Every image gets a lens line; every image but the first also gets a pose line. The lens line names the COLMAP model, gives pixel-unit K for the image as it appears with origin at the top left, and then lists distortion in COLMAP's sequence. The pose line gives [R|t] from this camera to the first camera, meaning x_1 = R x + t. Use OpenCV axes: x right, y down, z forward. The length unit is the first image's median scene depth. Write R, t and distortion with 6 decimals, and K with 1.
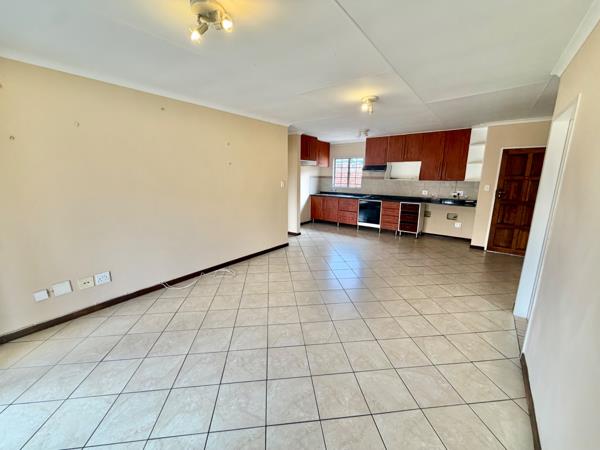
lens RADIAL K [[238.8, 0, 300.0], [0, 238.8, 225.0], [0, 0, 1]] dist [-0.001296, -0.000213]
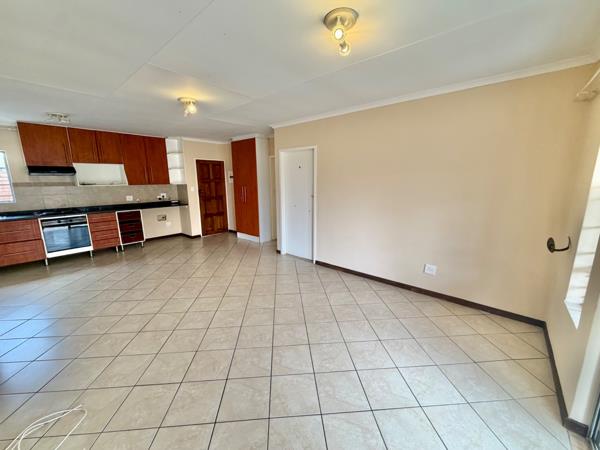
lens RADIAL K [[238.8, 0, 300.0], [0, 238.8, 225.0], [0, 0, 1]] dist [-0.001296, -0.000213]
pose [[0.038384, -0.194291, 0.980193, -0.389898], [0.210542, 0.960468, 0.182136, -0.067918], [-0.976831, 0.199381, 0.077773, 0.313511]]
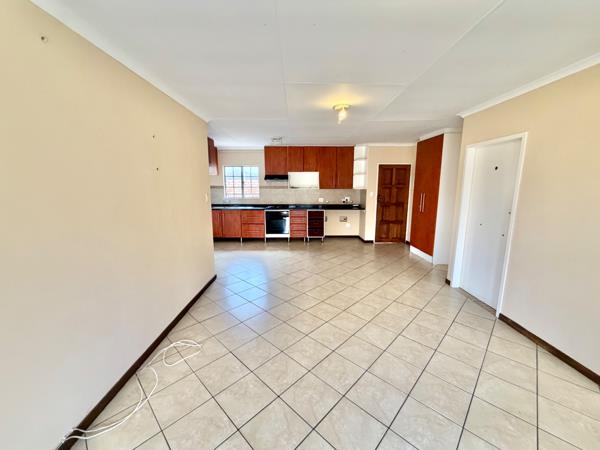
lens RADIAL K [[238.8, 0, 300.0], [0, 238.8, 225.0], [0, 0, 1]] dist [-0.001296, -0.000213]
pose [[0.775502, -0.111193, 0.621477, -0.264186], [0.132421, 0.991120, 0.012088, -0.047864], [-0.617302, 0.072922, 0.783339, 0.205793]]
